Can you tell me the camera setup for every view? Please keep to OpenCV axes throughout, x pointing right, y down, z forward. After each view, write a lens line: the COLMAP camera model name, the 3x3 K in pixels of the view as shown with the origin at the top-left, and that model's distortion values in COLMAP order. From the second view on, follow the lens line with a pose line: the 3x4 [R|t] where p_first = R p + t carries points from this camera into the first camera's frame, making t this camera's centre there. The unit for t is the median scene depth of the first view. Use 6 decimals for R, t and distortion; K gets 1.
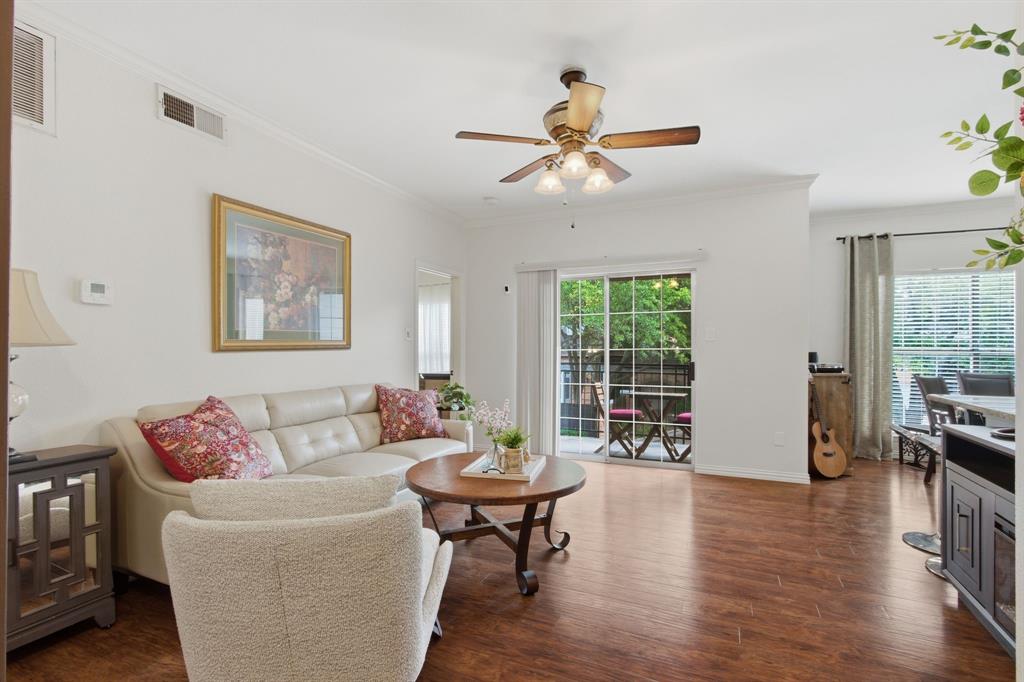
lens RADIAL K [[478.7, 0, 510.4], [0, 478.7, 343.1], [0, 0, 1]] dist [0.013937, -0.000468]
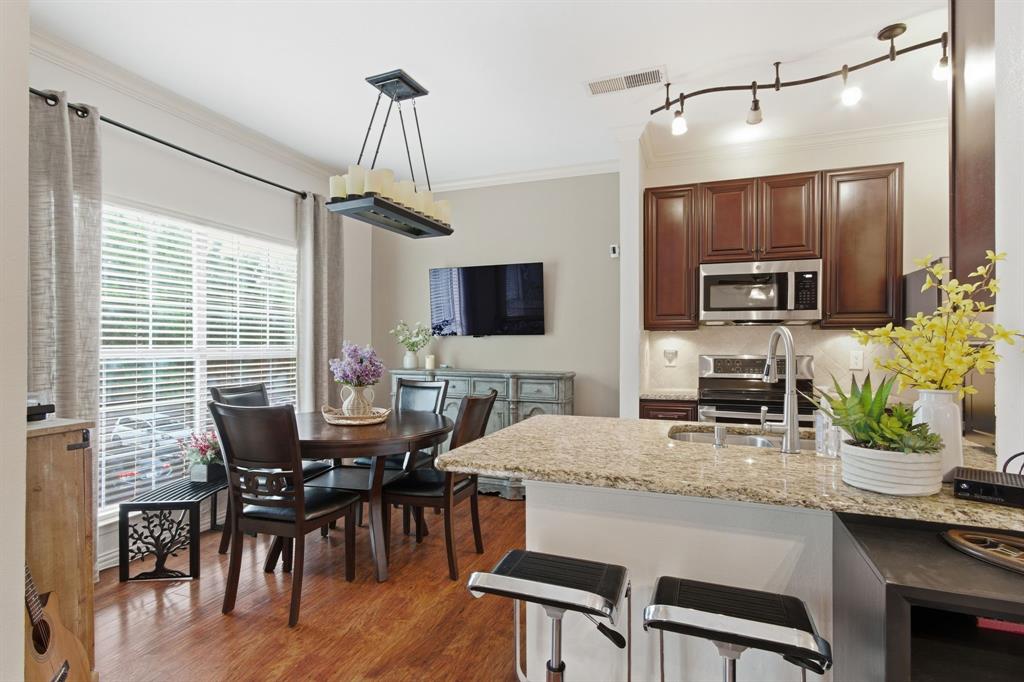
lens RADIAL K [[478.7, 0, 510.4], [0, 478.7, 343.1], [0, 0, 1]] dist [0.013937, -0.000468]
pose [[-0.049012, 0.001198, 0.998797, 0.427275], [-0.006640, 0.999977, -0.001525, 0.003454], [-0.998776, -0.006707, -0.049003, 0.908931]]
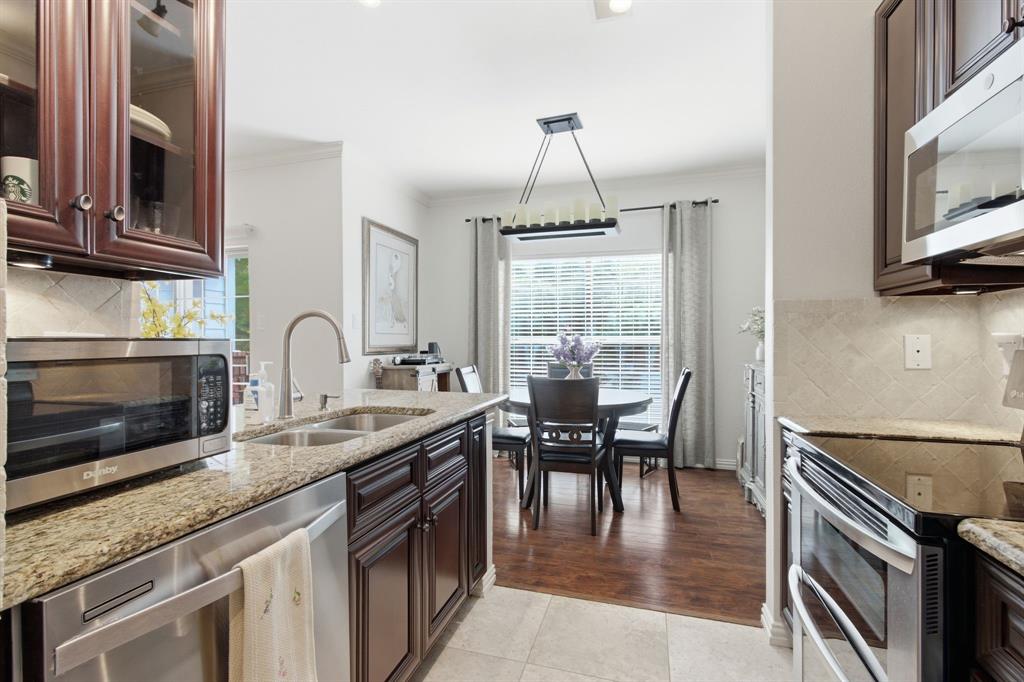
lens RADIAL K [[483.4, 0, 512.0], [0, 483.4, 341.0], [0, 0, 1]] dist [0.000189, -0.000084]
pose [[0.991769, -0.003273, 0.127996, 1.011525], [0.001825, 0.999933, 0.011430, 0.008768], [-0.128025, -0.011102, 0.991709, 0.086665]]
